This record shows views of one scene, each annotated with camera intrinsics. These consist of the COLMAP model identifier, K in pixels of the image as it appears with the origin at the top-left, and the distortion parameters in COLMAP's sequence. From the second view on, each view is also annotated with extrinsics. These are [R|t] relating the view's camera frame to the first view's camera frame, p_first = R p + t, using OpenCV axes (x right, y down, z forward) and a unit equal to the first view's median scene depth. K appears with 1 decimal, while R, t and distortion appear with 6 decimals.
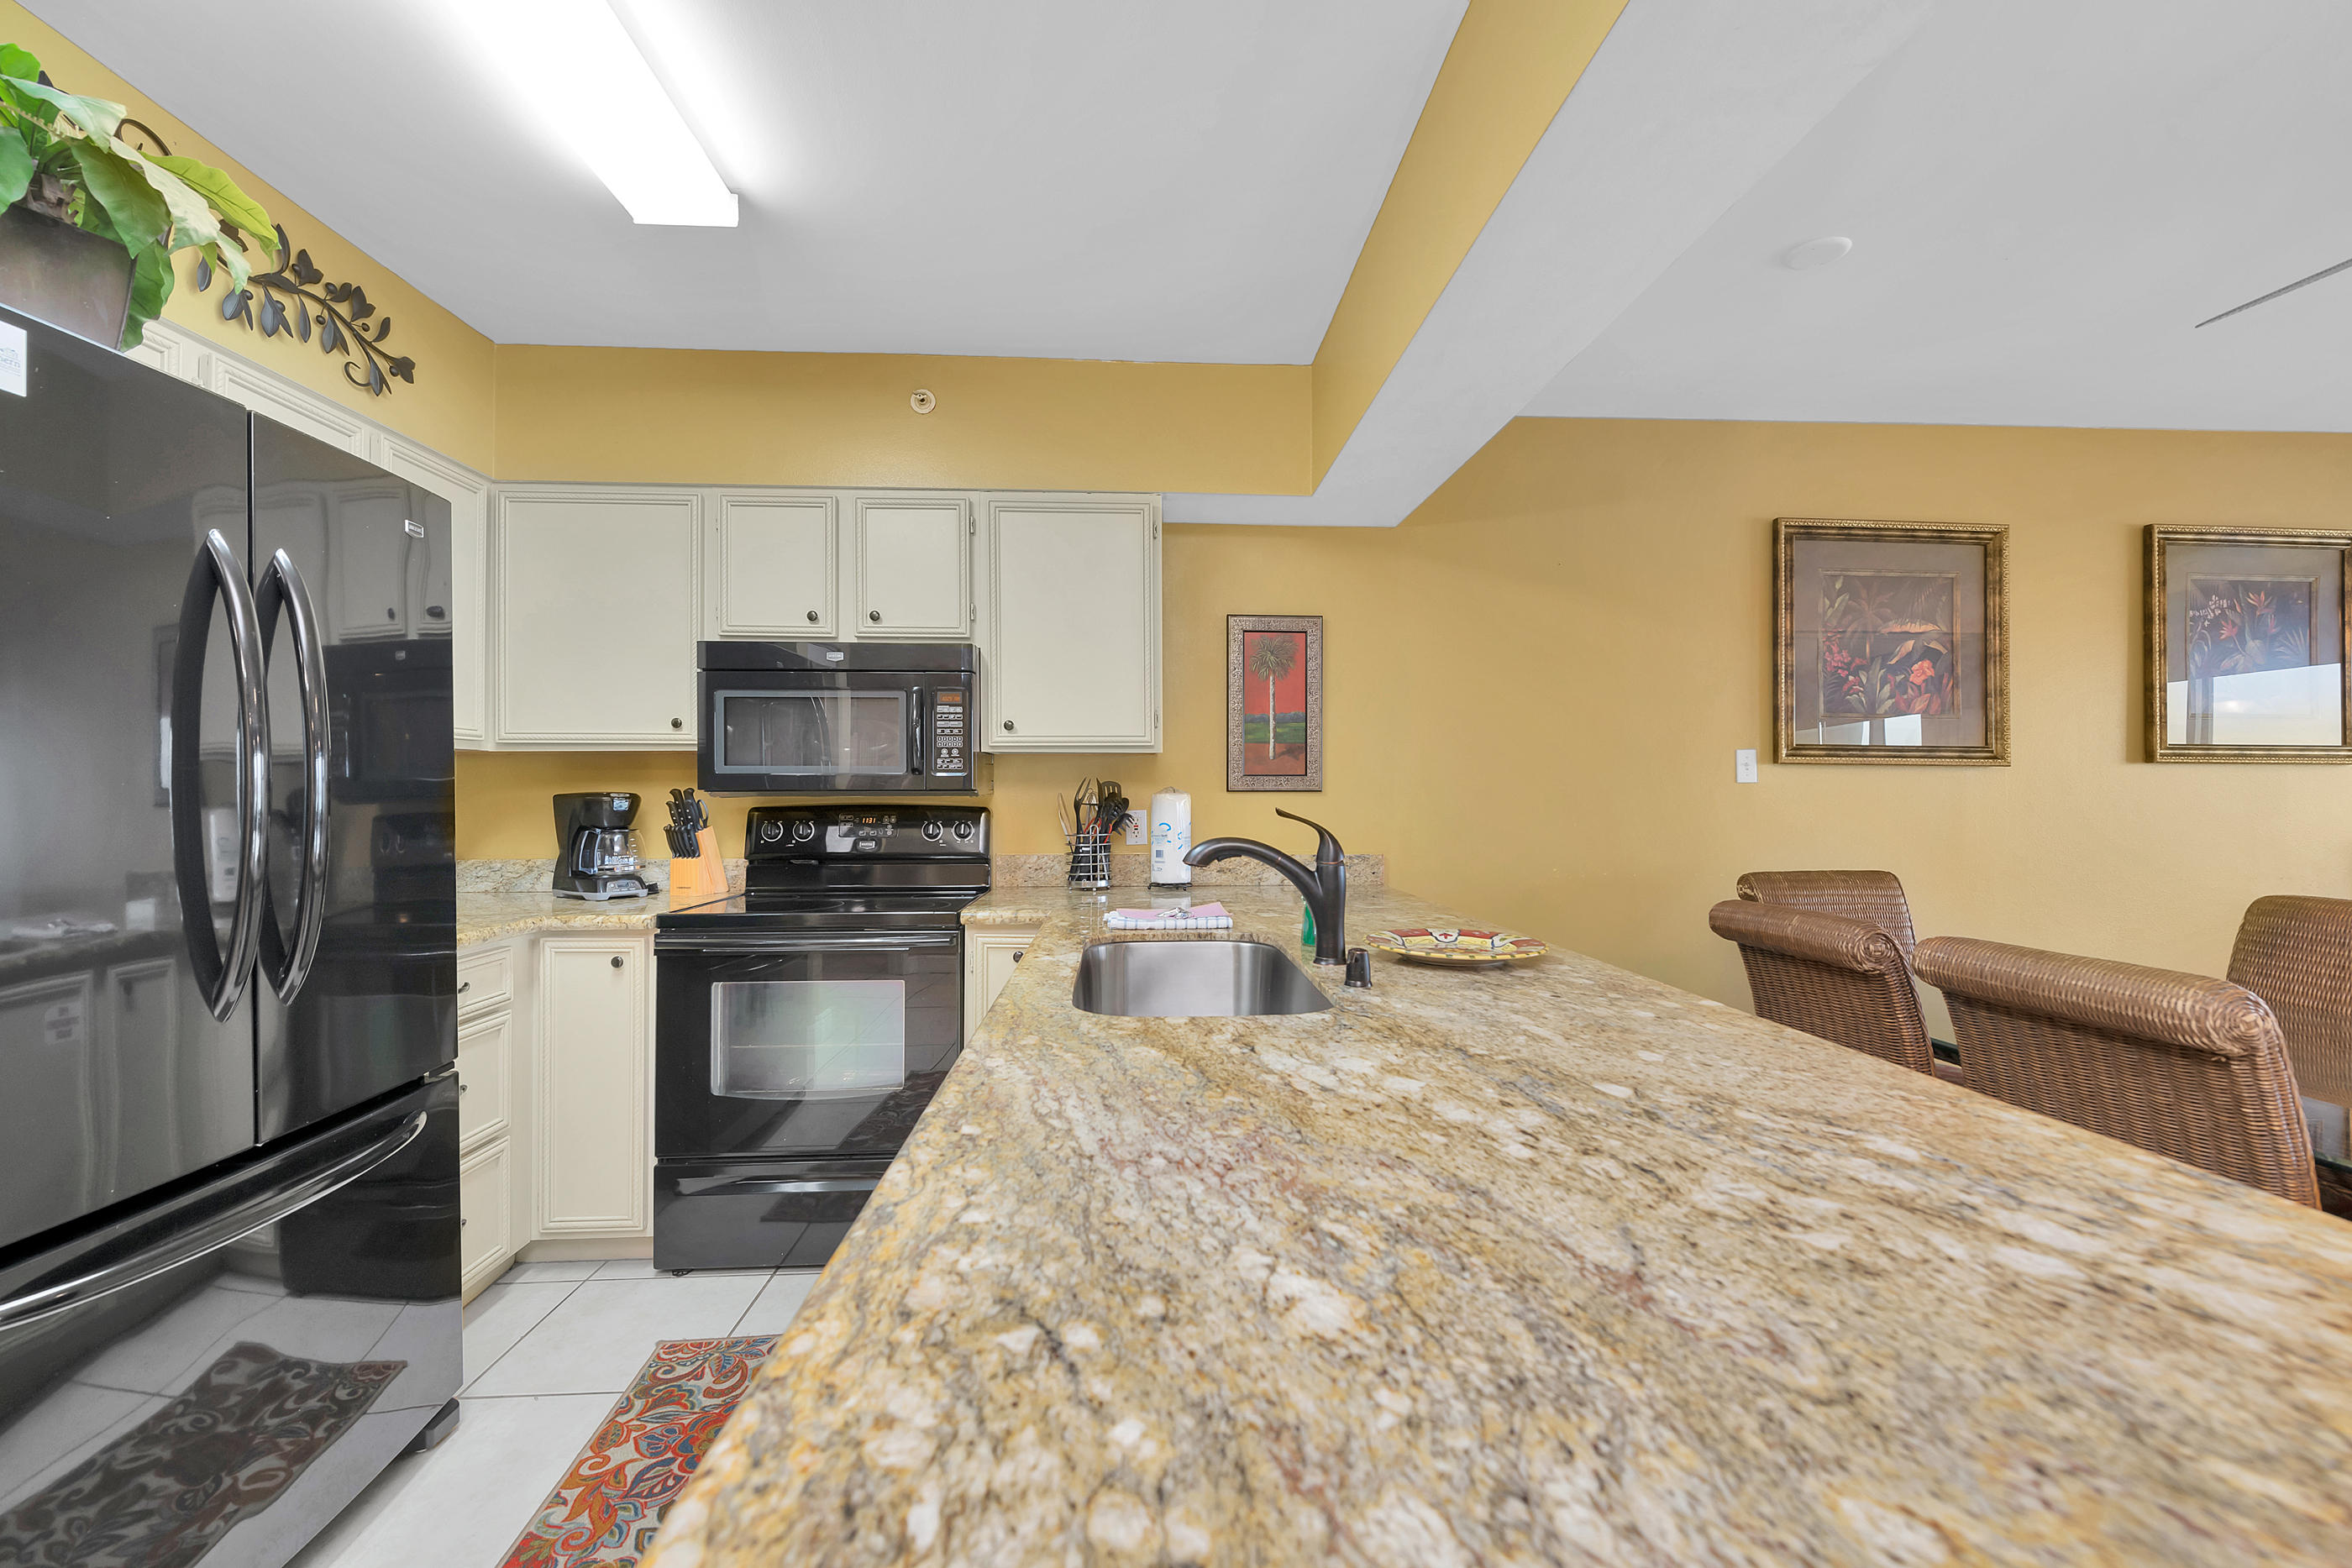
lens RADIAL K [[934.1, 0, 1179.8], [0, 934.1, 789.2], [0, 0, 1]] dist [0.003540, -0.004488]
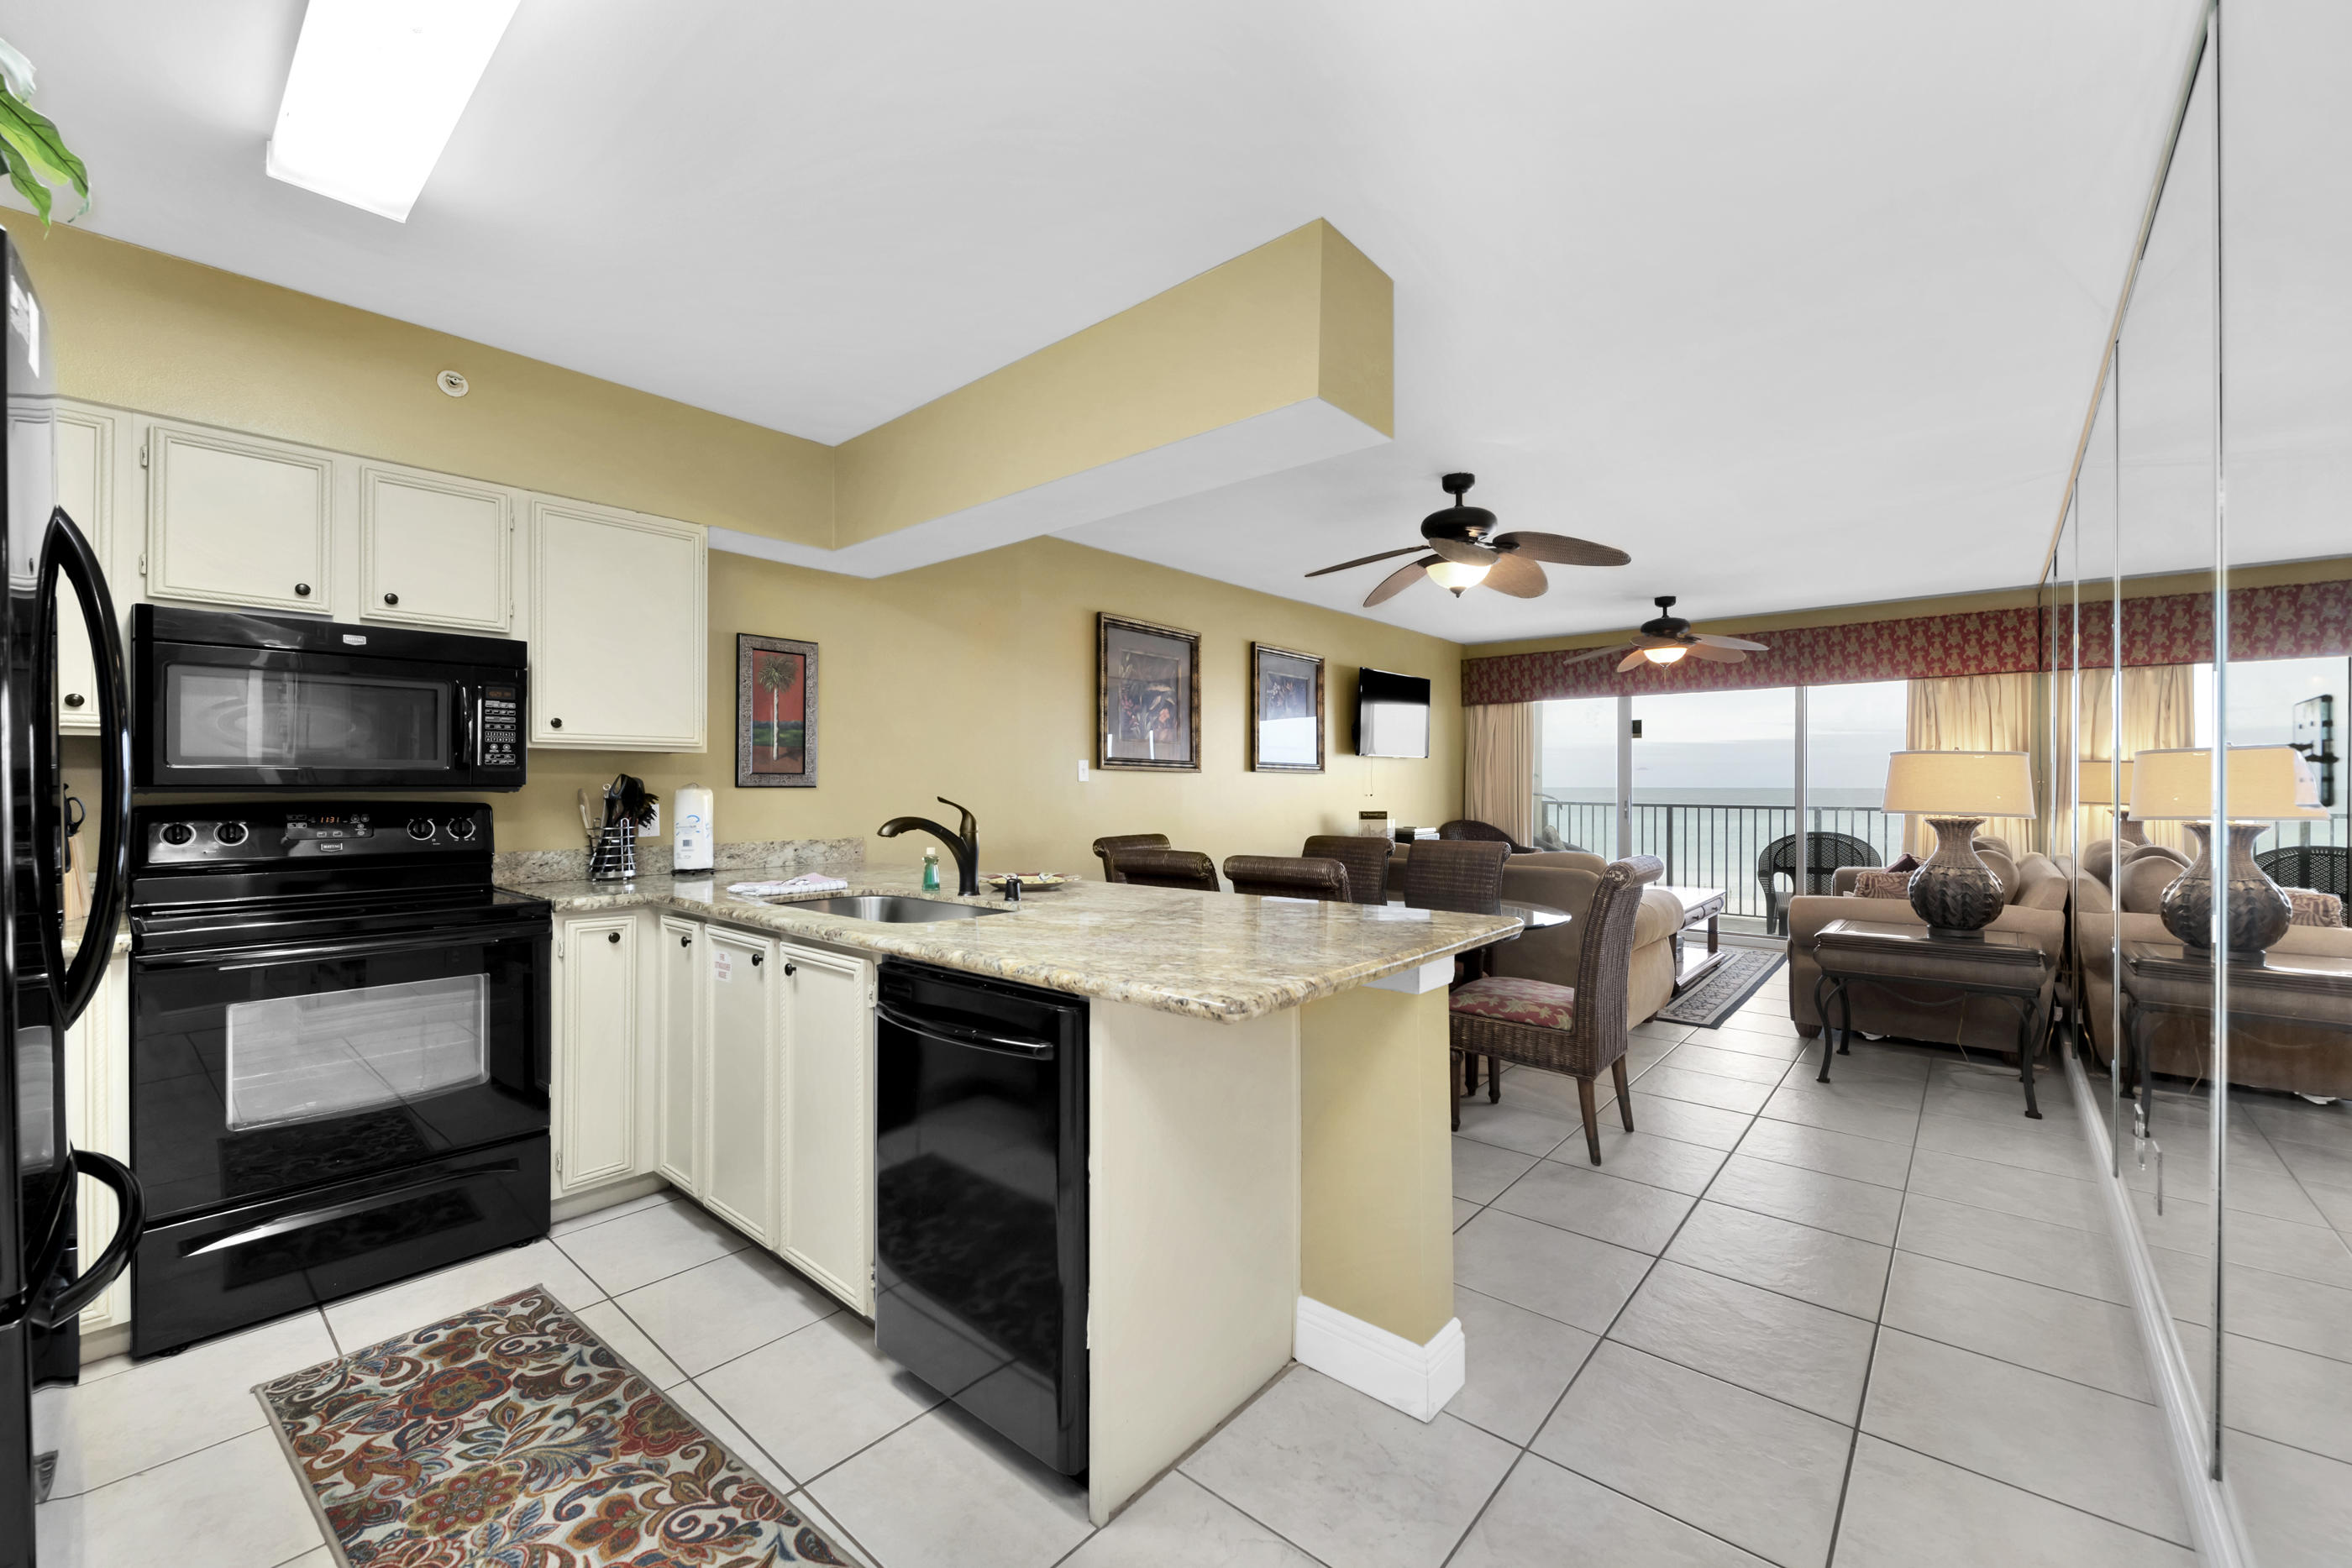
lens RADIAL K [[934.1, 0, 1189.1], [0, 934.1, 780.3], [0, 0, 1]] dist [0.003540, -0.004488]
pose [[0.697687, 0.006112, 0.716377, -0.380608], [-0.000516, 0.999968, -0.008028, 0.002812], [-0.716402, 0.005231, 0.697668, -0.194063]]
